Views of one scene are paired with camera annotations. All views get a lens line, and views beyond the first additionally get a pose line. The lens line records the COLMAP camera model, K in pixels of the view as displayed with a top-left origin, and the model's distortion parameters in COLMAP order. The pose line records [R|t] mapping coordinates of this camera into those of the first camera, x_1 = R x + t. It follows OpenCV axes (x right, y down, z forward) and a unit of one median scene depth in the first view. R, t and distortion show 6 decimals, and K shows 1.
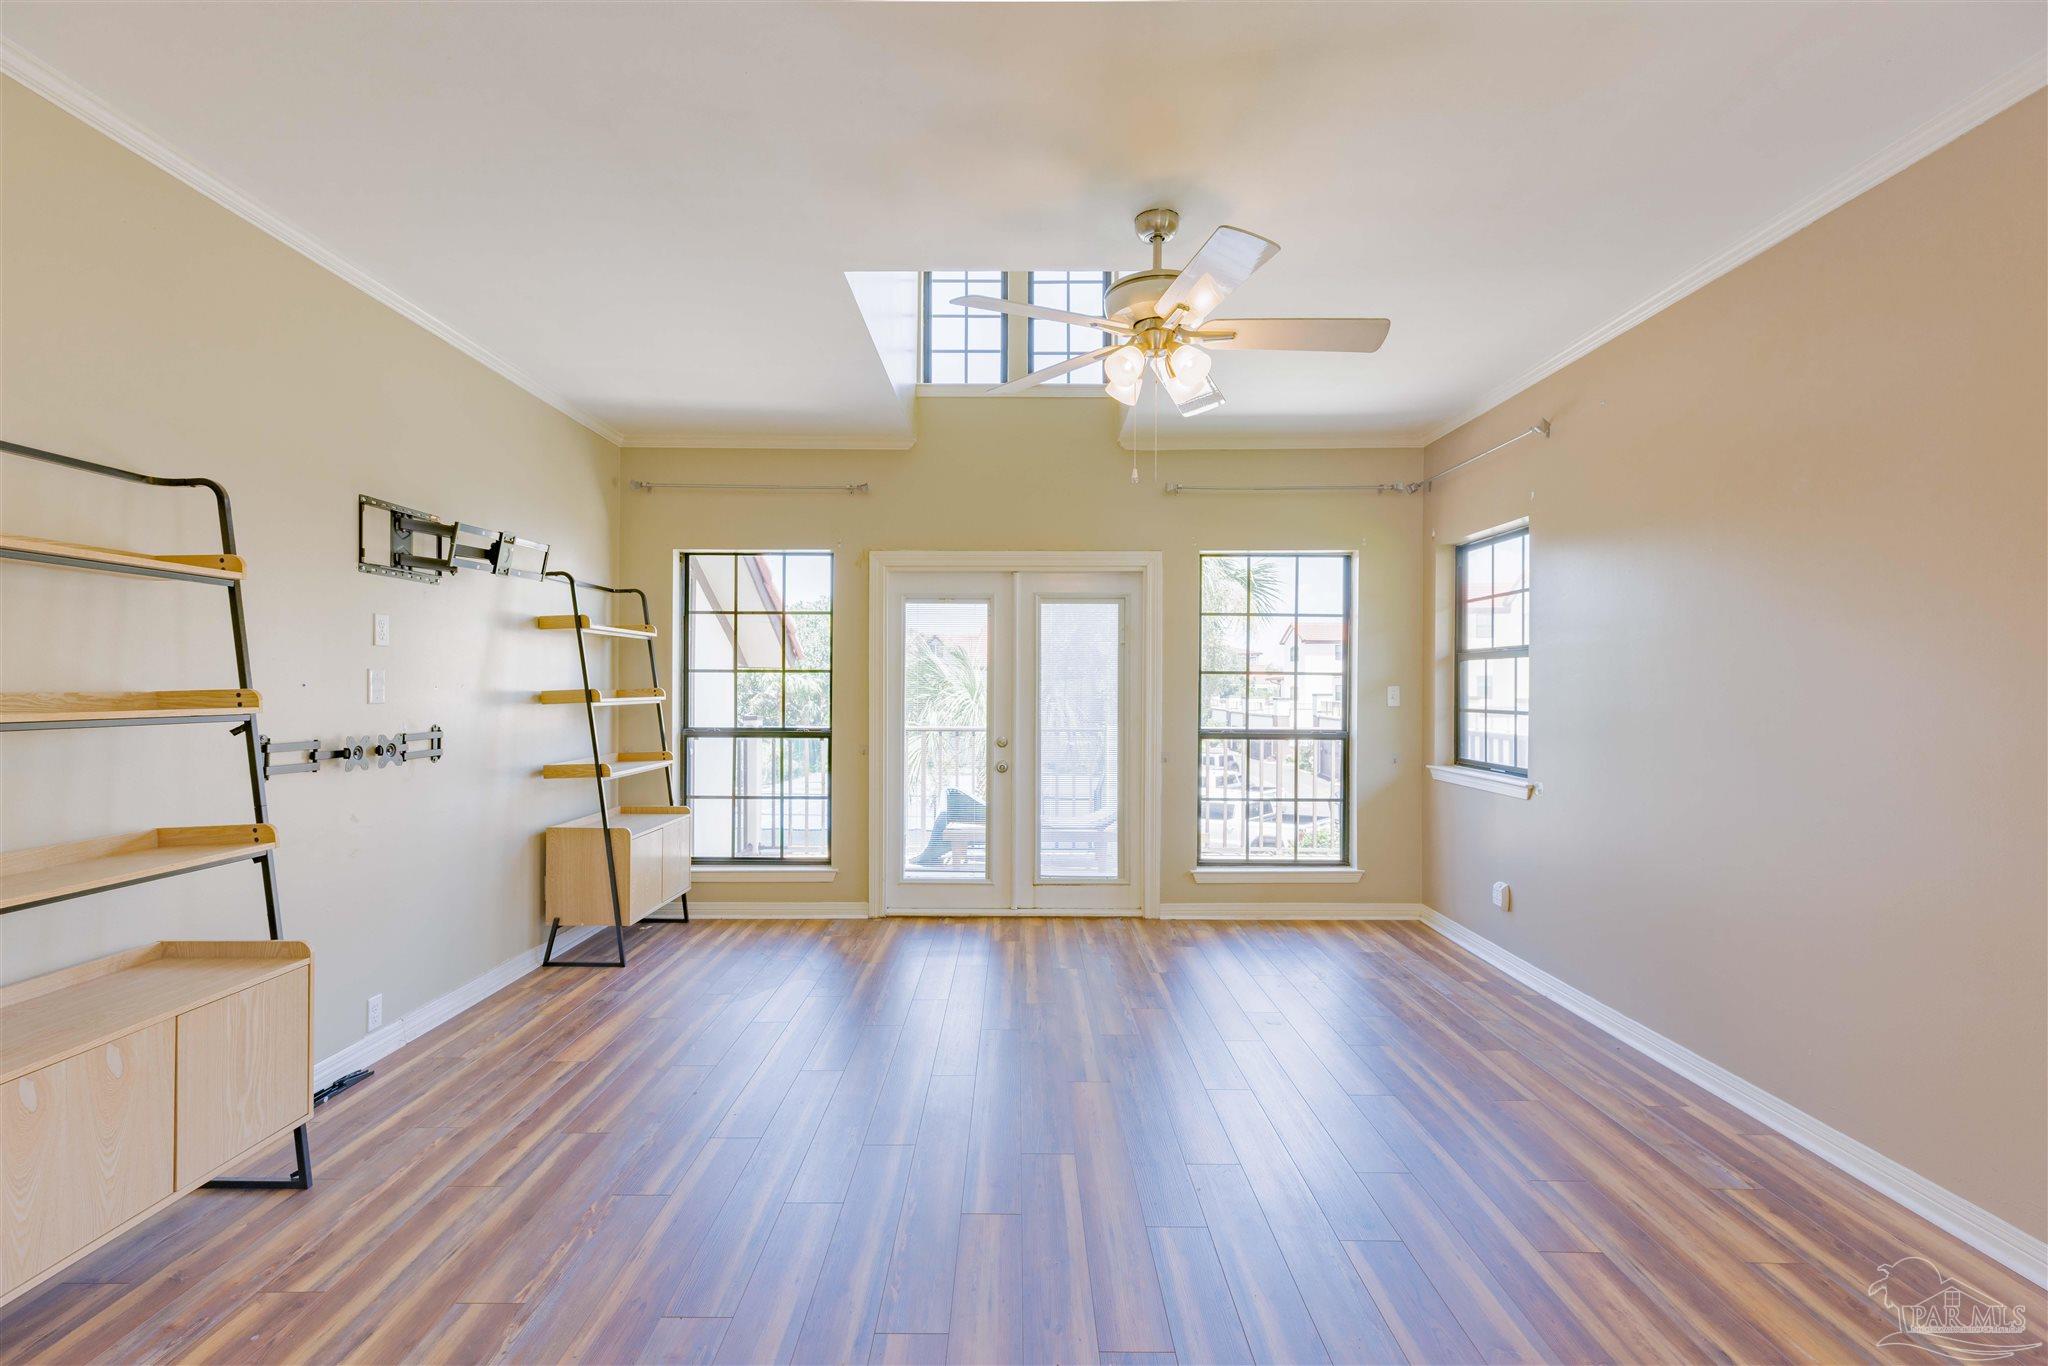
lens RADIAL K [[913.8, 0, 1020.6], [0, 913.8, 678.9], [0, 0, 1]] dist [0.001753, 0.000049]
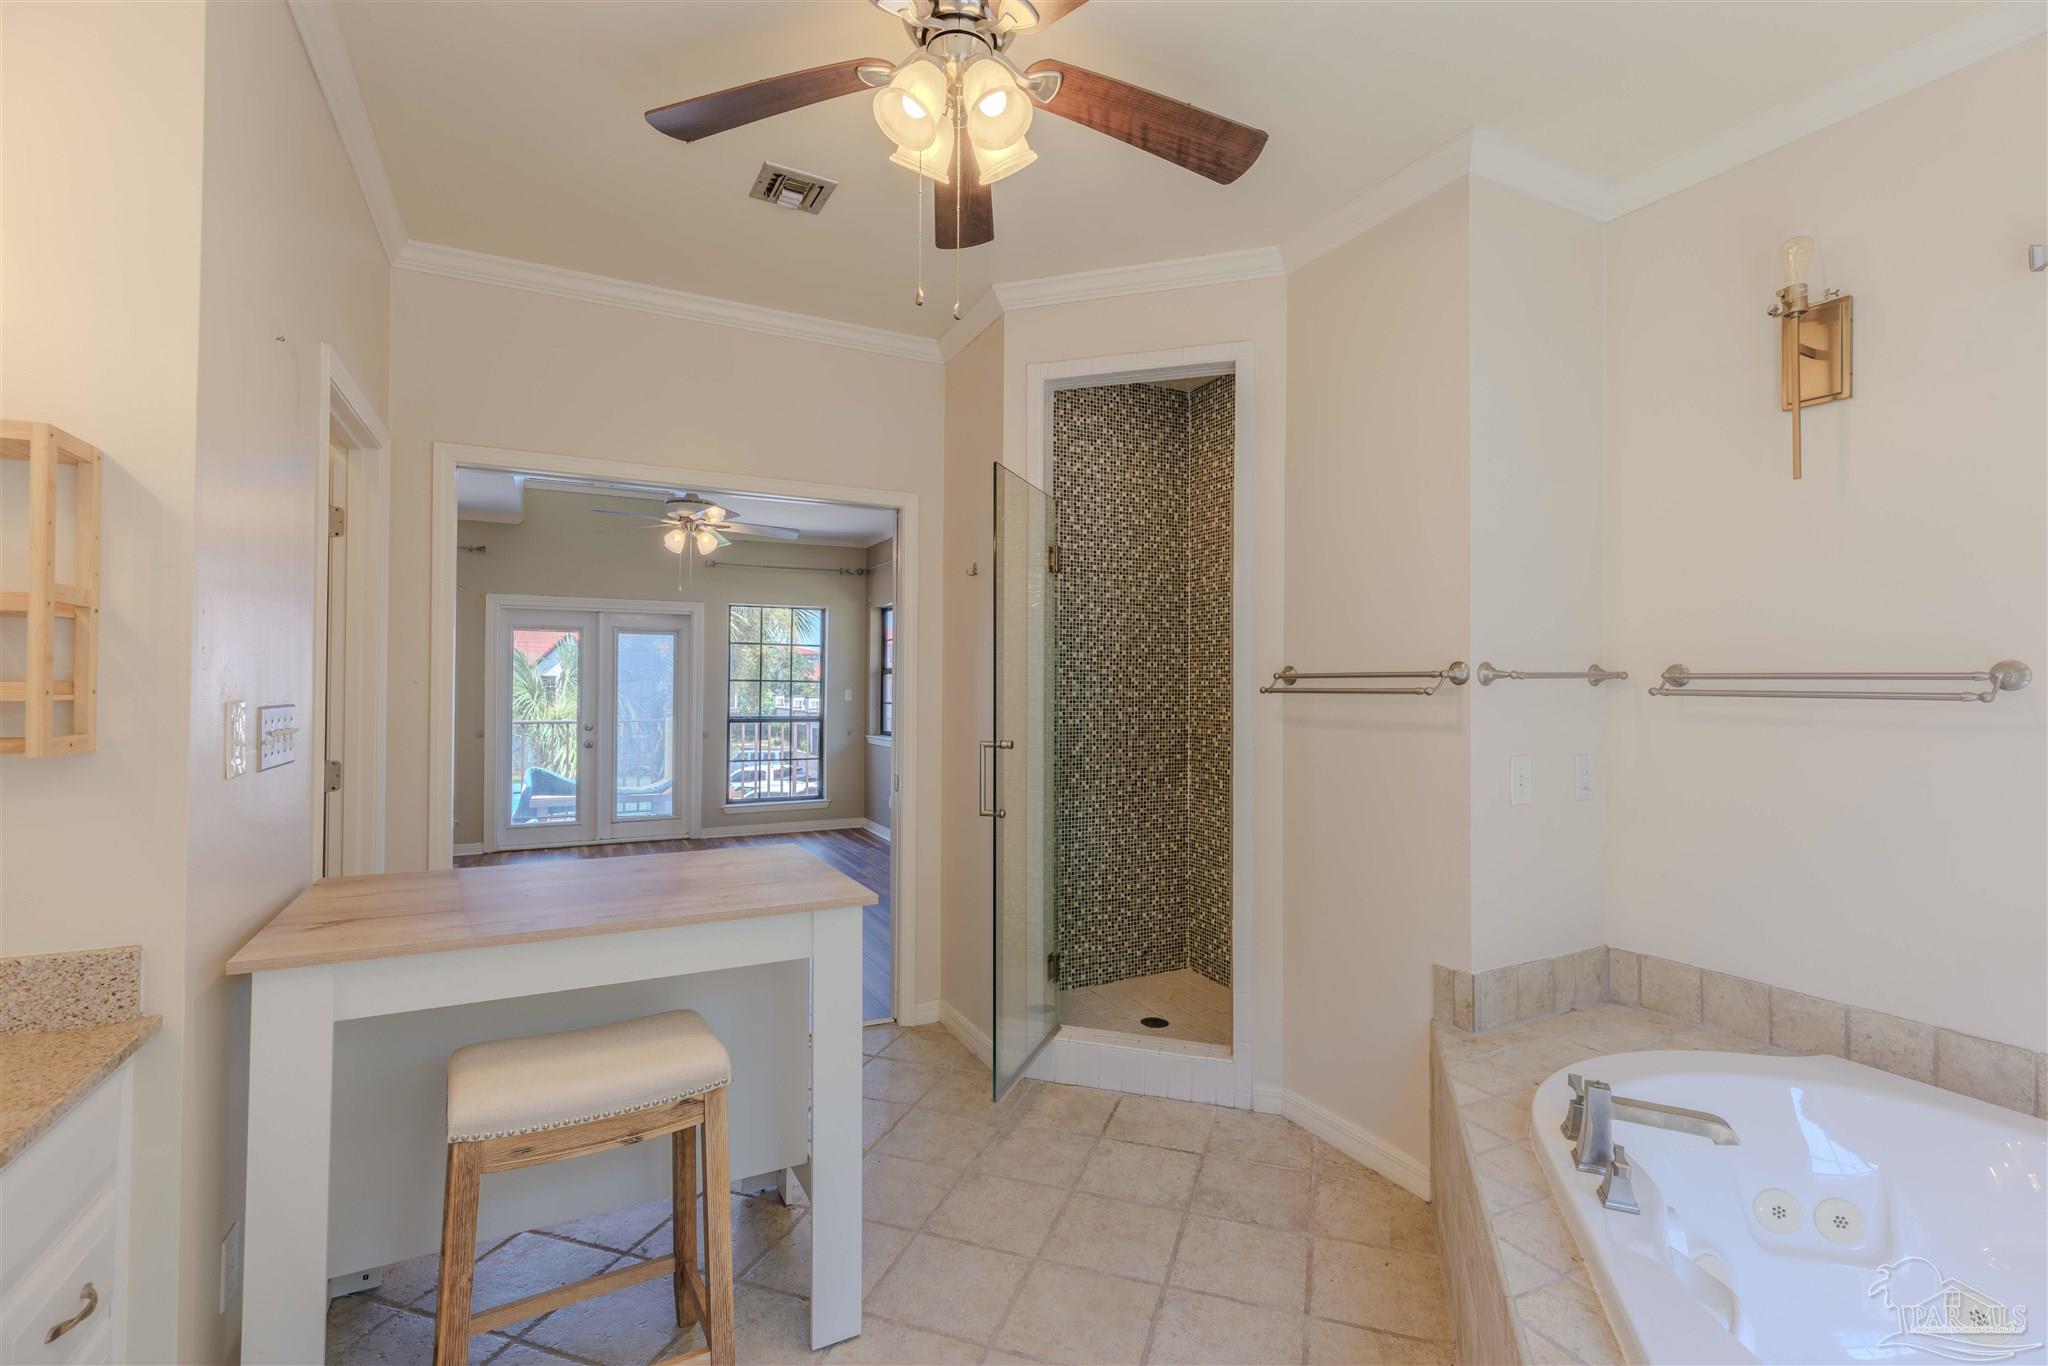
lens RADIAL K [[913.8, 0, 1027.3], [0, 913.8, 677.9], [0, 0, 1]] dist [0.001753, 0.000049]
pose [[0.891115, 0.005176, 0.453748, -0.059889], [-0.005030, 0.999986, -0.001529, -0.011384], [-0.453750, -0.000920, 0.891129, -0.633974]]
